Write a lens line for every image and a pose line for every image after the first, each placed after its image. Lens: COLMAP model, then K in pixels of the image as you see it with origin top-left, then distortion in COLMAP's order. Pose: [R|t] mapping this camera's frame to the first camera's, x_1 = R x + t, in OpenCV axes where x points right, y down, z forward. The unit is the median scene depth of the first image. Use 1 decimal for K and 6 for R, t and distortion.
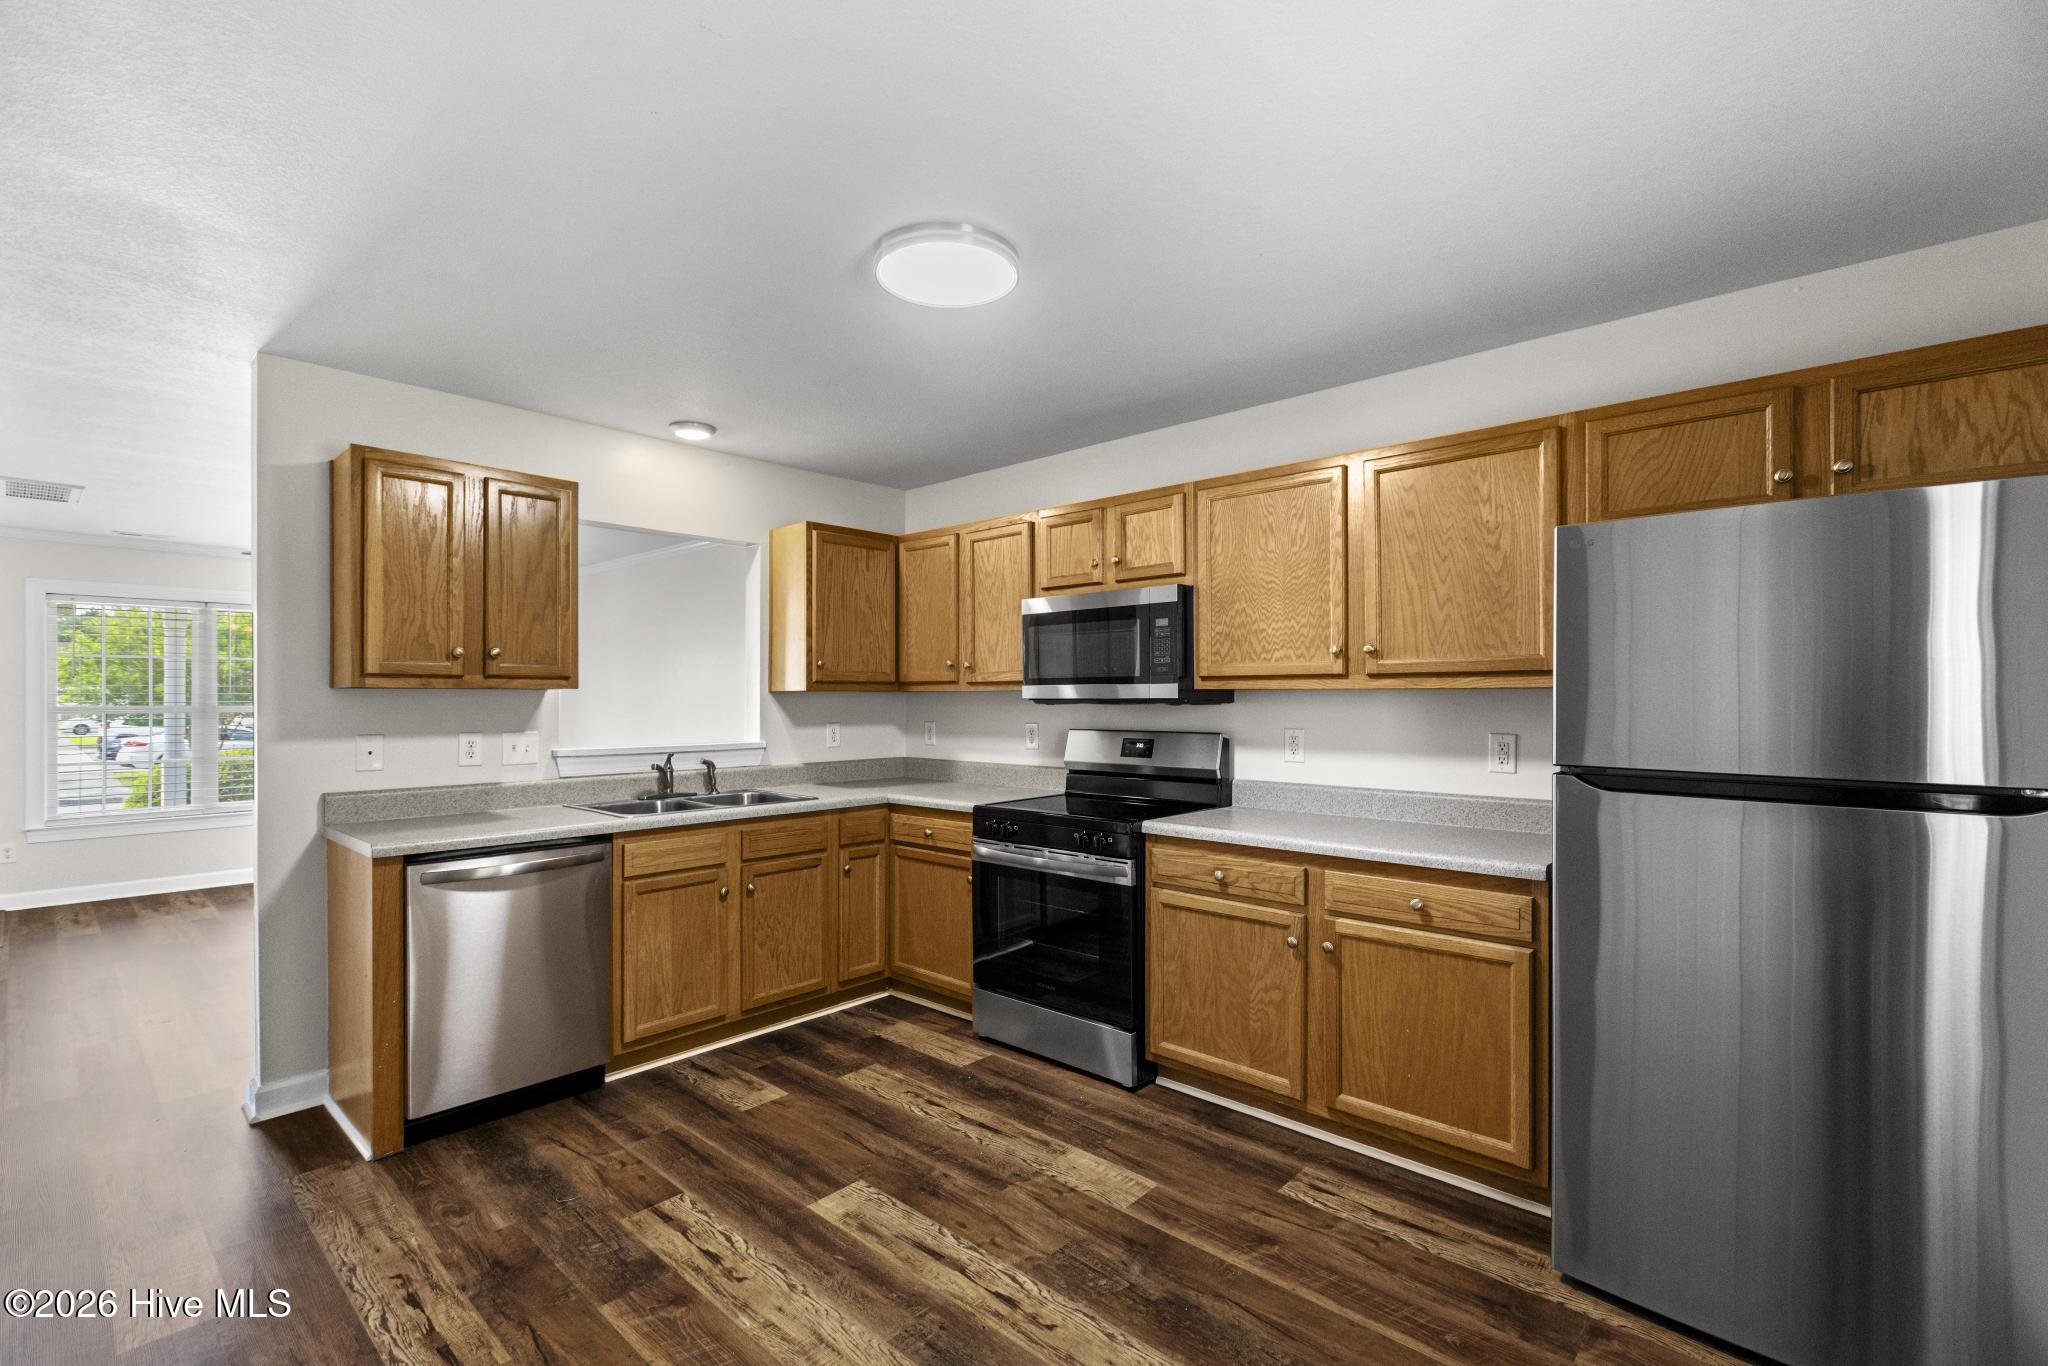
lens RADIAL K [[913.6, 0, 1023.9], [0, 913.6, 695.2], [0, 0, 1]] dist [0.001015, -0.001698]
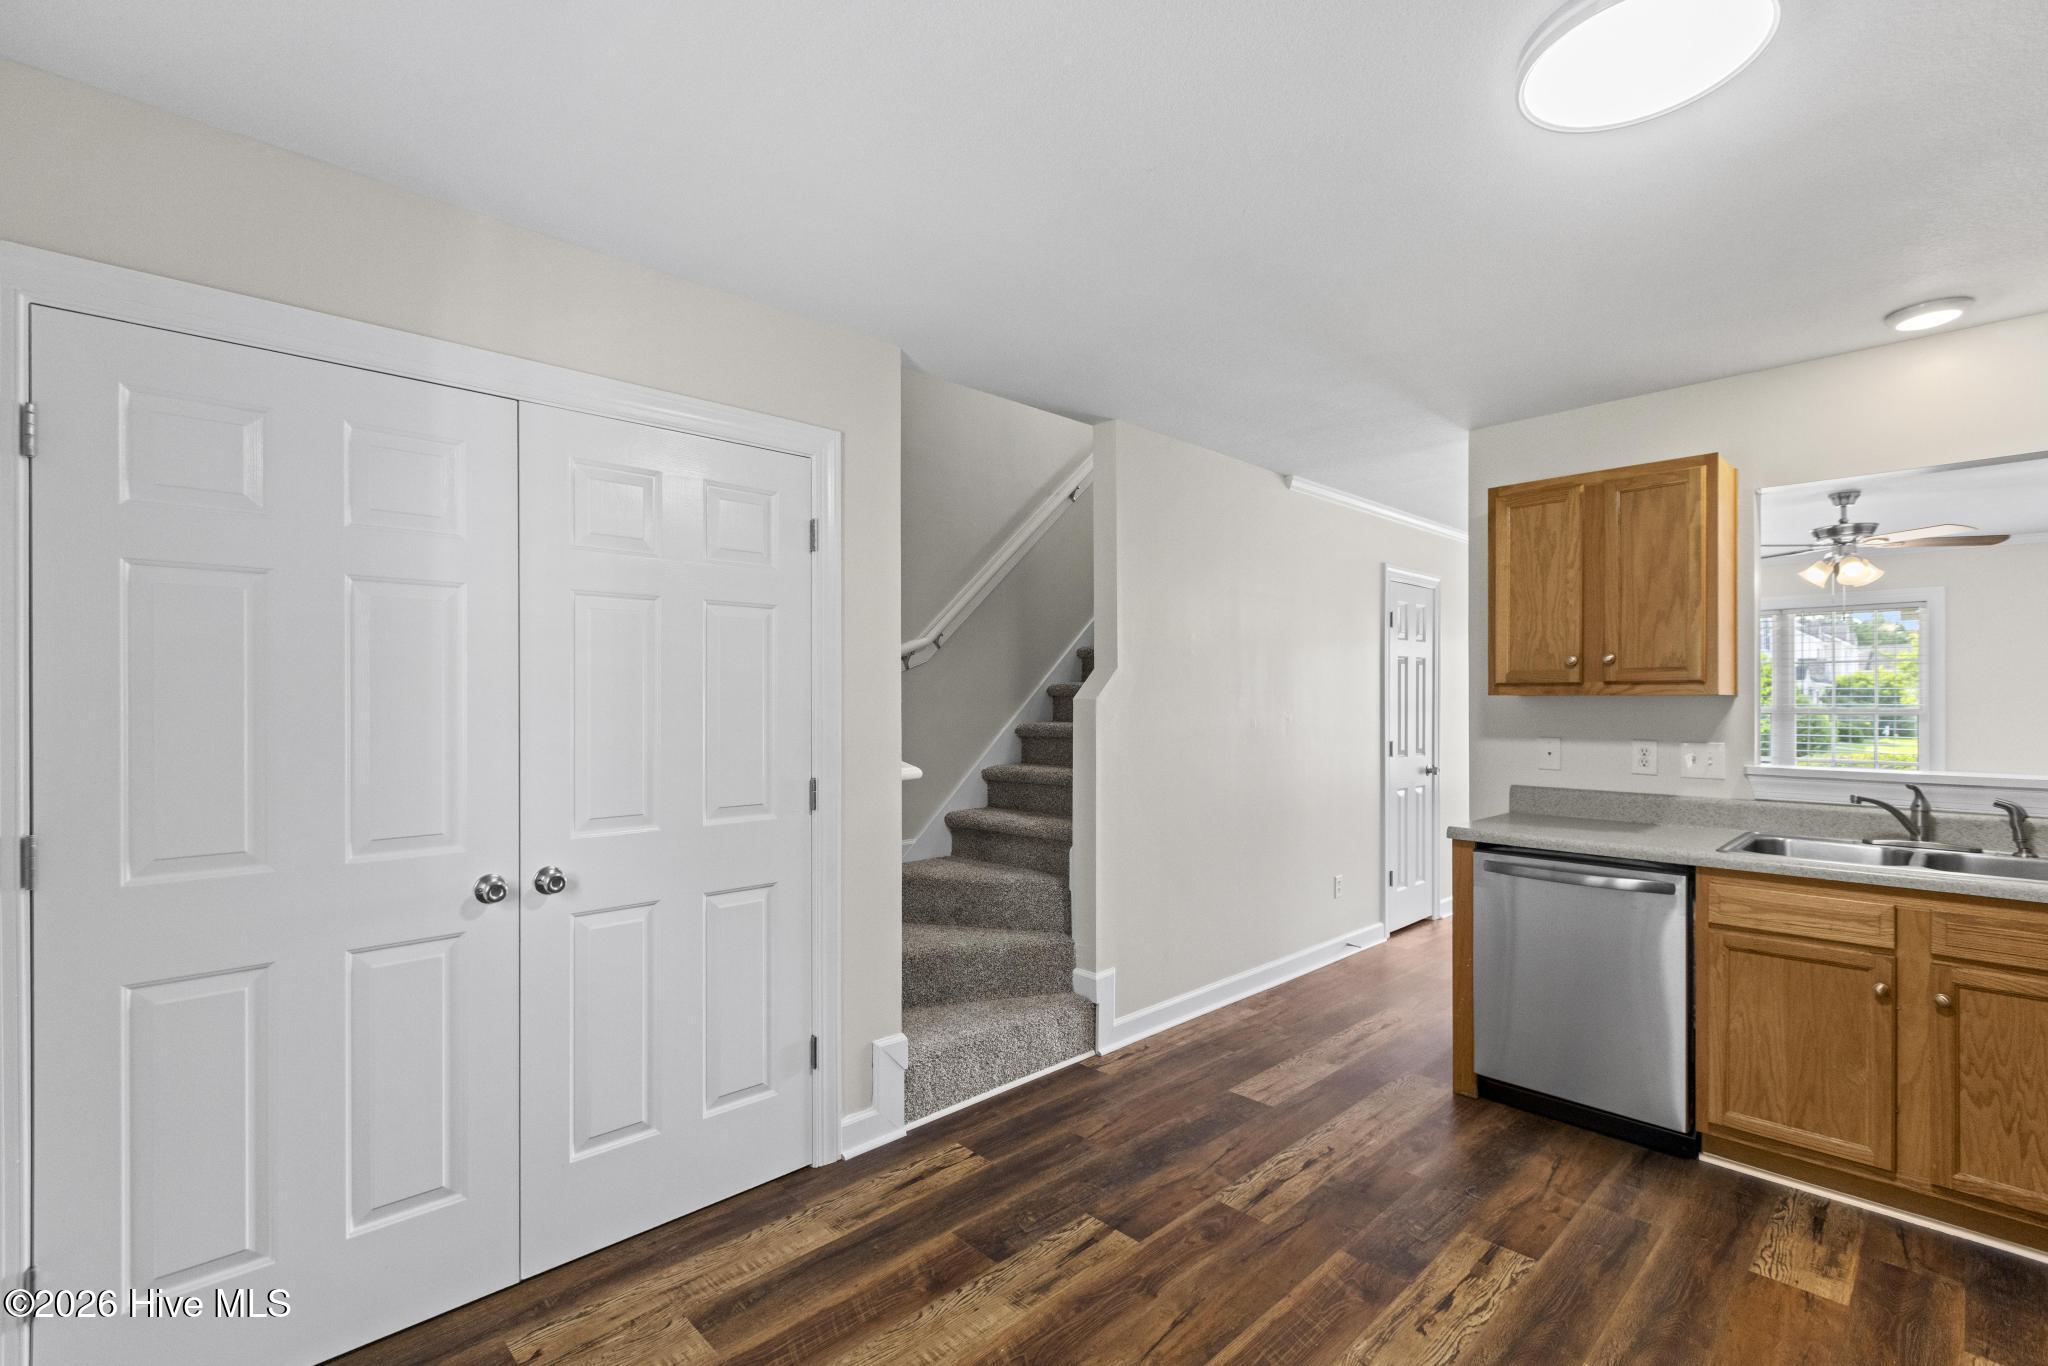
lens RADIAL K [[913.6, 0, 1029.9], [0, 913.6, 697.5], [0, 0, 1]] dist [0.001015, -0.001698]
pose [[-0.068463, -0.001582, -0.997652, 0.448213], [0.002499, 0.999995, -0.001758, -0.004884], [0.997651, -0.002614, -0.068459, 0.459347]]
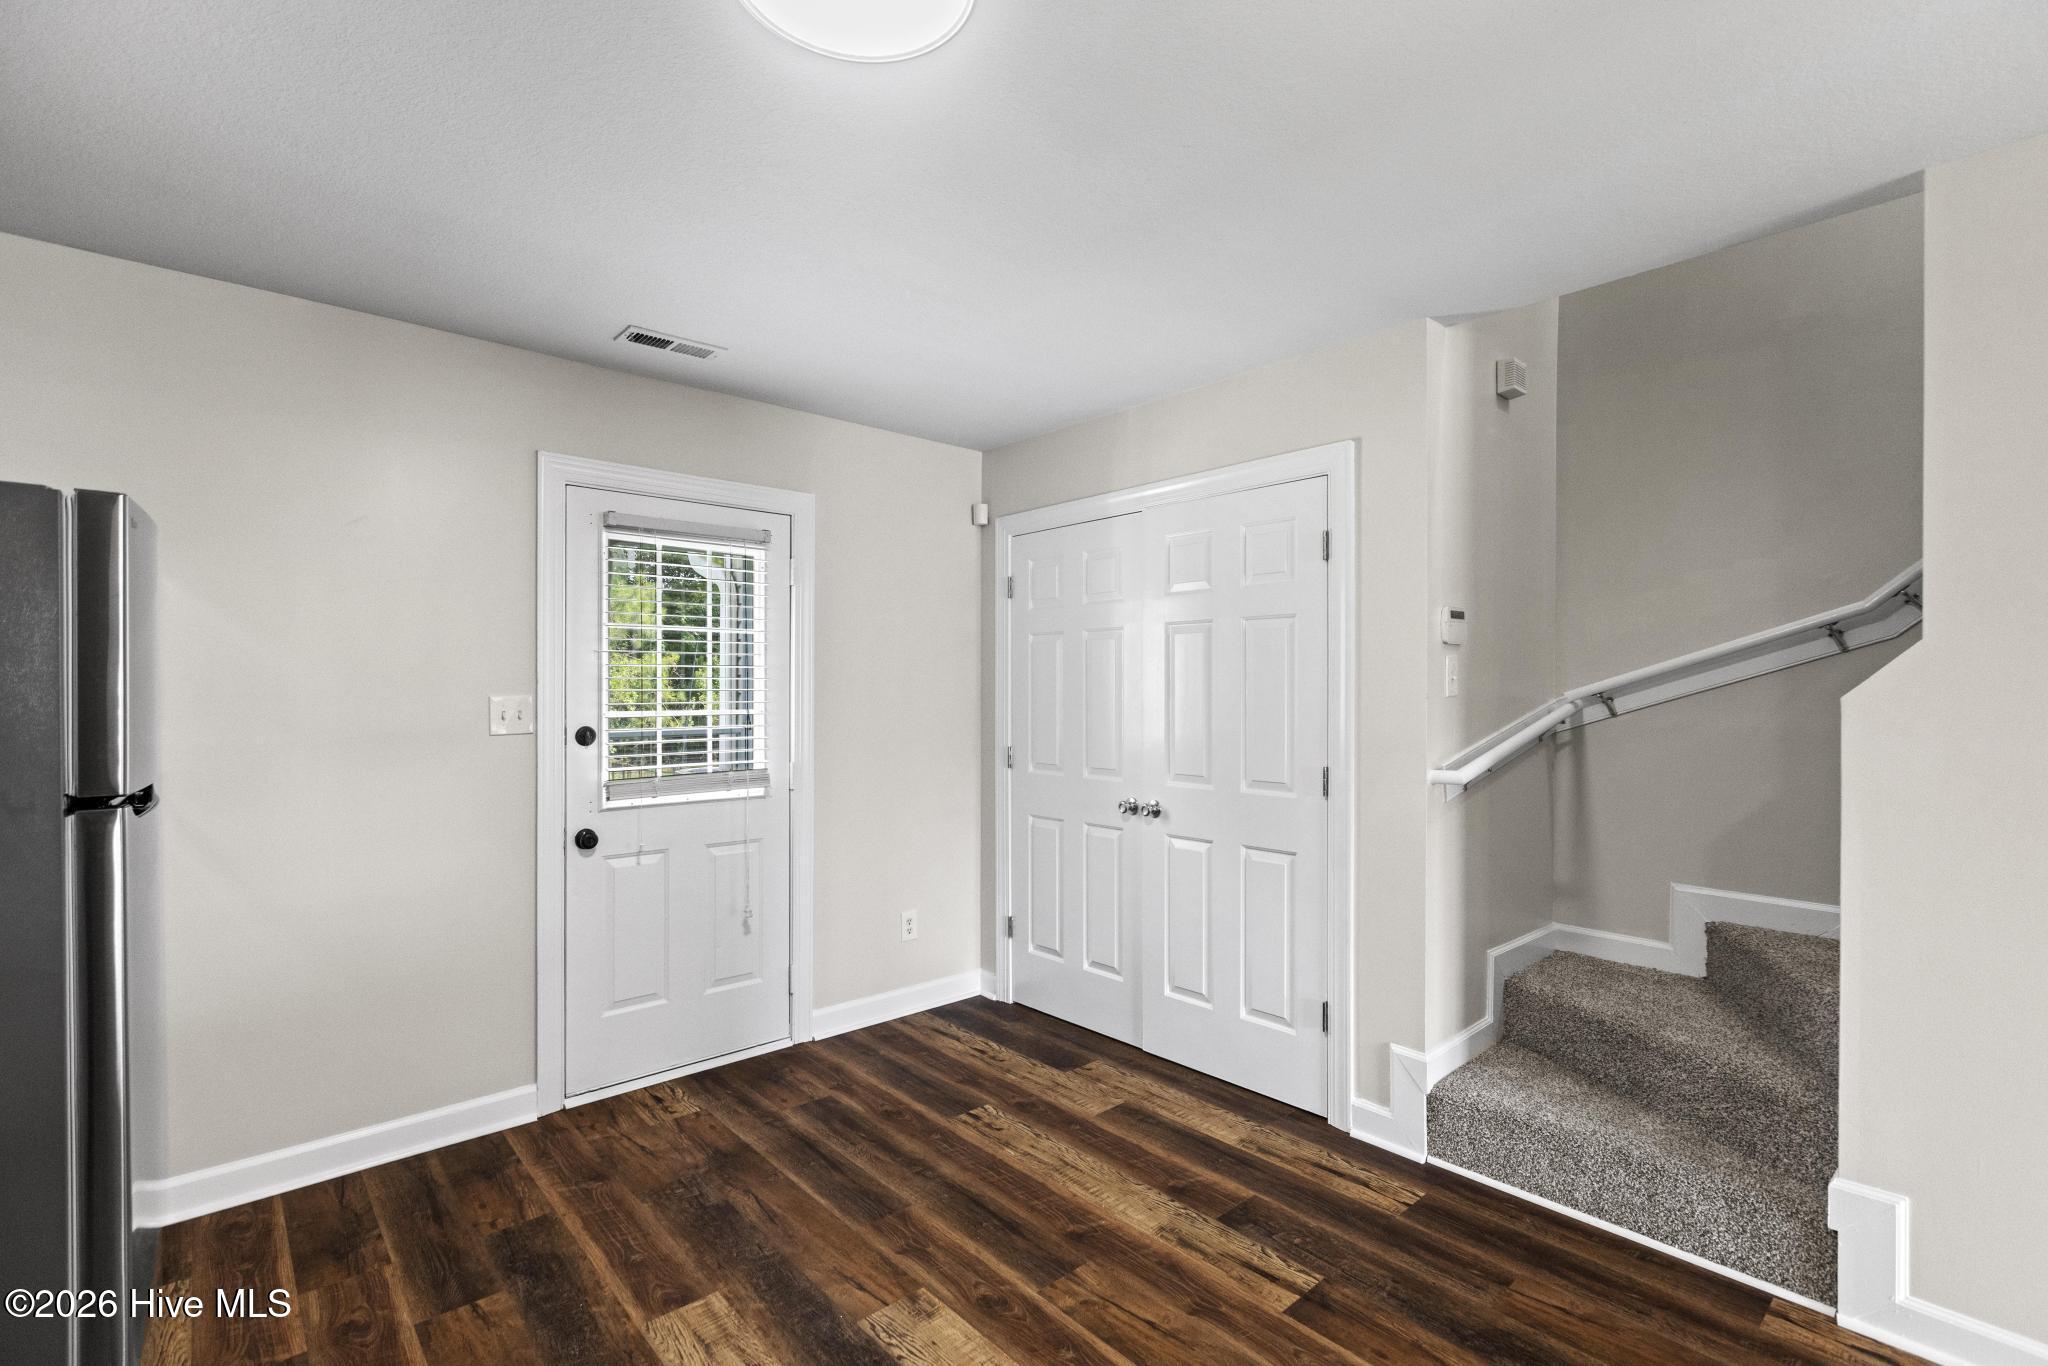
lens RADIAL K [[913.6, 0, 1028.8], [0, 913.6, 700.8], [0, 0, 1]] dist [0.001015, -0.001698]
pose [[-0.995177, -0.003693, 0.098030, -0.186869], [-0.002841, 0.999957, 0.008827, -0.007413], [-0.098058, 0.008505, -0.995144, 1.169511]]
